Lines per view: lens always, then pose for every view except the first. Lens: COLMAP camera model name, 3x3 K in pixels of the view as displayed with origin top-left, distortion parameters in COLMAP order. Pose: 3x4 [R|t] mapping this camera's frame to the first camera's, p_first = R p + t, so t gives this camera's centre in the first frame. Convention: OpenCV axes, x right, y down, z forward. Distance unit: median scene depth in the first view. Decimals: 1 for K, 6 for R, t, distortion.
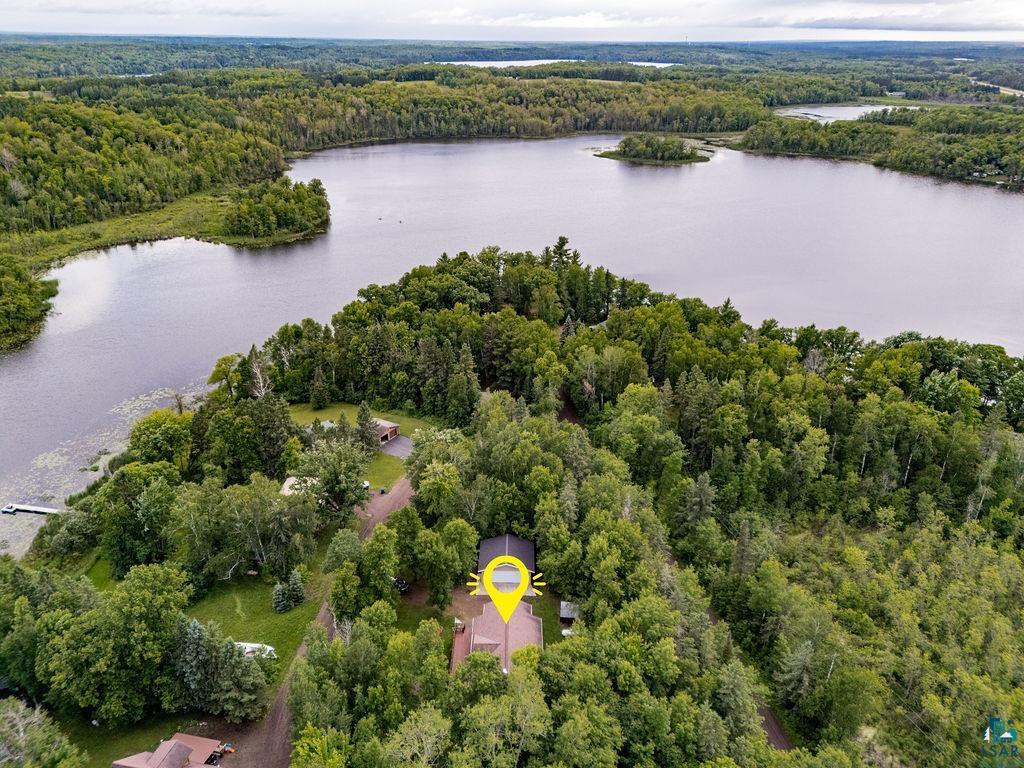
lens RADIAL K [[729.5, 0, 510.7], [0, 729.5, 384.4], [0, 0, 1]] dist [0.053577, -0.052192]
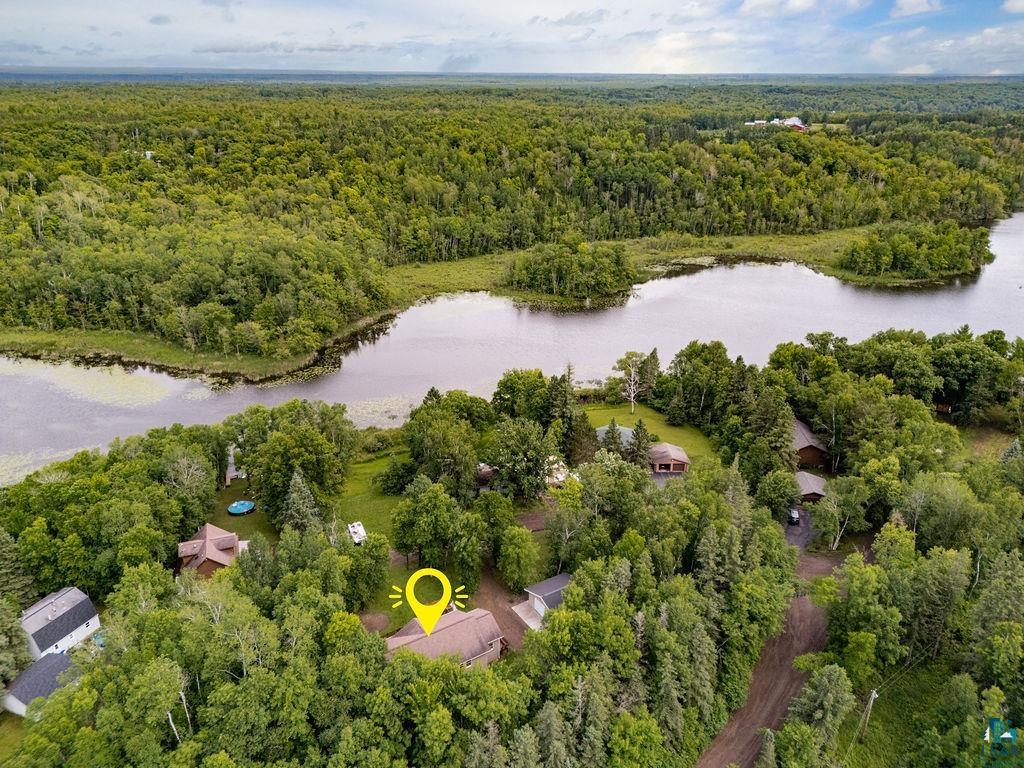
lens RADIAL K [[729.5, 0, 512.8], [0, 729.5, 382.8], [0, 0, 1]] dist [0.053577, -0.052192]
pose [[0.519438, 0.315245, -0.794232, 0.214296], [-0.353526, 0.925467, 0.136124, -0.041825], [0.777948, 0.210074, 0.592170, 0.120082]]
